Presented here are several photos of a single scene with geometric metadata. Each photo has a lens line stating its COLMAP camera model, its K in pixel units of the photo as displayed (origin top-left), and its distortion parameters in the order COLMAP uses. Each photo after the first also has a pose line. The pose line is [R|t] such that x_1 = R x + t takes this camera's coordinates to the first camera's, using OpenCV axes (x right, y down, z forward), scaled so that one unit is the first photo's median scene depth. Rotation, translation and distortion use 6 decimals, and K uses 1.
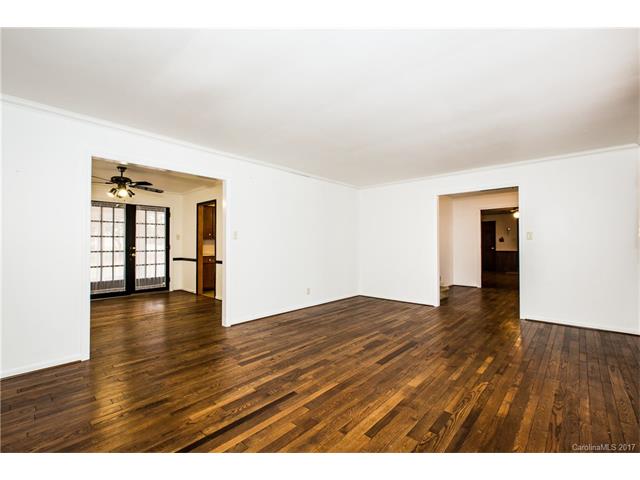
lens RADIAL K [[297.1, 0, 322.9], [0, 297.1, 242.5], [0, 0, 1]] dist [0.001865, 0.000091]
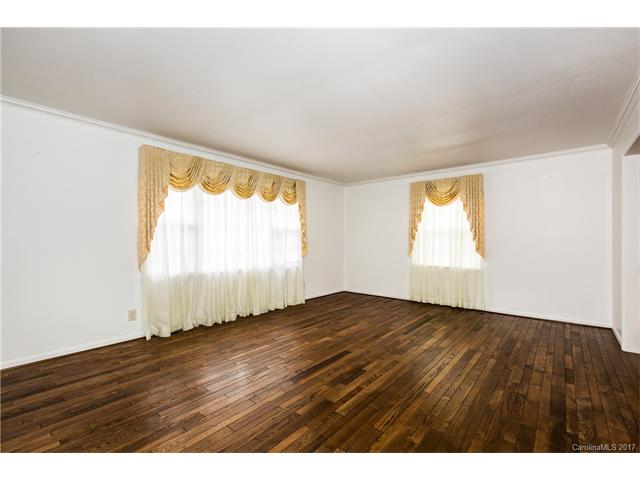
lens RADIAL K [[297.1, 0, 319.7], [0, 297.1, 240.0], [0, 0, 1]] dist [0.001865, 0.000091]
pose [[-0.999766, -0.001423, -0.021606, 0.317117], [-0.001374, 0.999997, -0.002258, 0.004408], [0.021609, -0.002228, -0.999764, 2.077168]]
